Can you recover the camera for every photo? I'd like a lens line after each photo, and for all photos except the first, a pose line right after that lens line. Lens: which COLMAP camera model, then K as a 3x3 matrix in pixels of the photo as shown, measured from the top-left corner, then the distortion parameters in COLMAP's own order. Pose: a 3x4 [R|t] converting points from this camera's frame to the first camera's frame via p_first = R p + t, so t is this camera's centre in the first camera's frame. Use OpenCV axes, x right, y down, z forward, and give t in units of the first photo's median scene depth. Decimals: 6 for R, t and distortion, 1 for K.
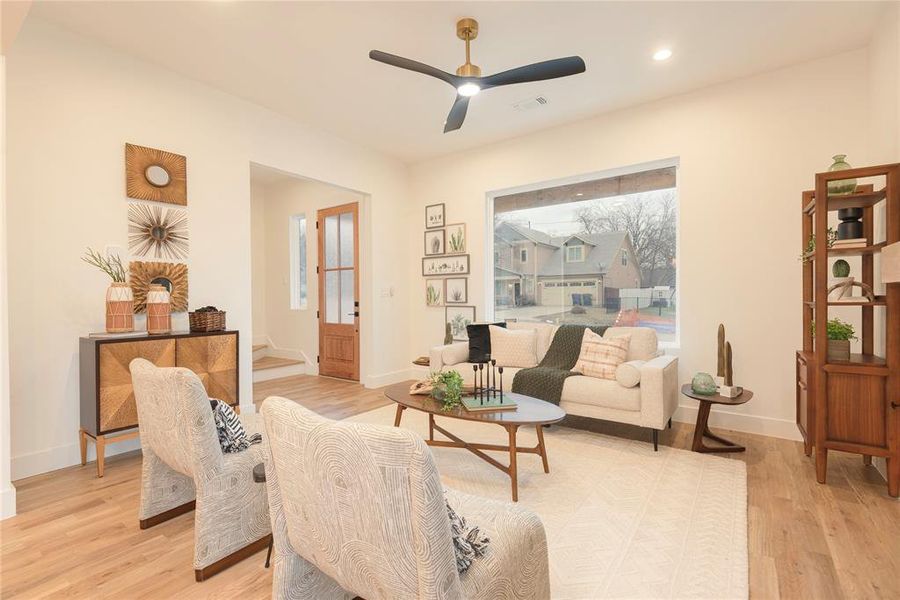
lens RADIAL K [[408.1, 0, 453.9], [0, 408.1, 300.4], [0, 0, 1]] dist [0.001153, -0.000415]
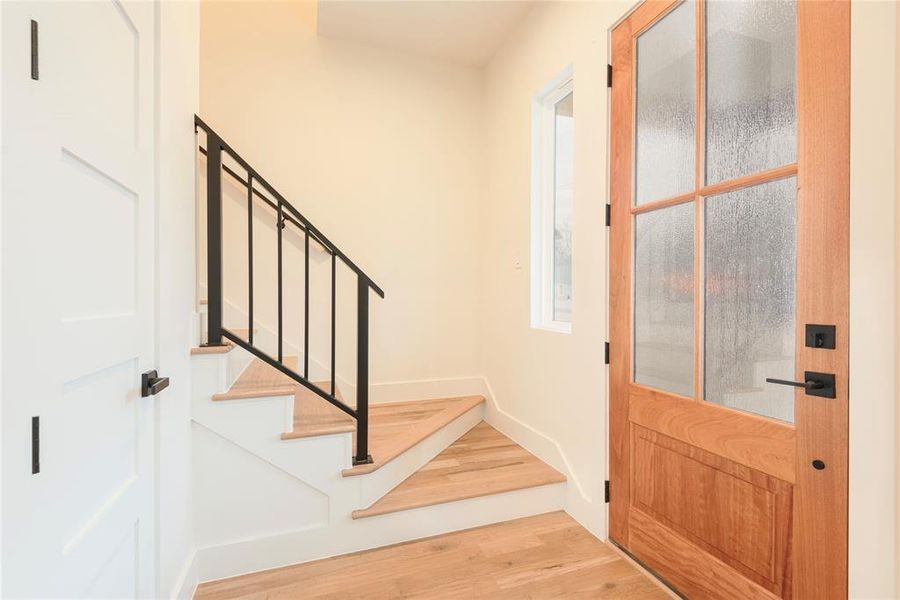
lens RADIAL K [[408.1, 0, 451.2], [0, 408.1, 299.1], [0, 0, 1]] dist [0.001153, -0.000415]
pose [[0.829637, 0.010667, -0.558202, -0.262362], [-0.009776, 0.999942, 0.004579, -0.008476], [0.558218, 0.001658, 0.829692, 0.679271]]
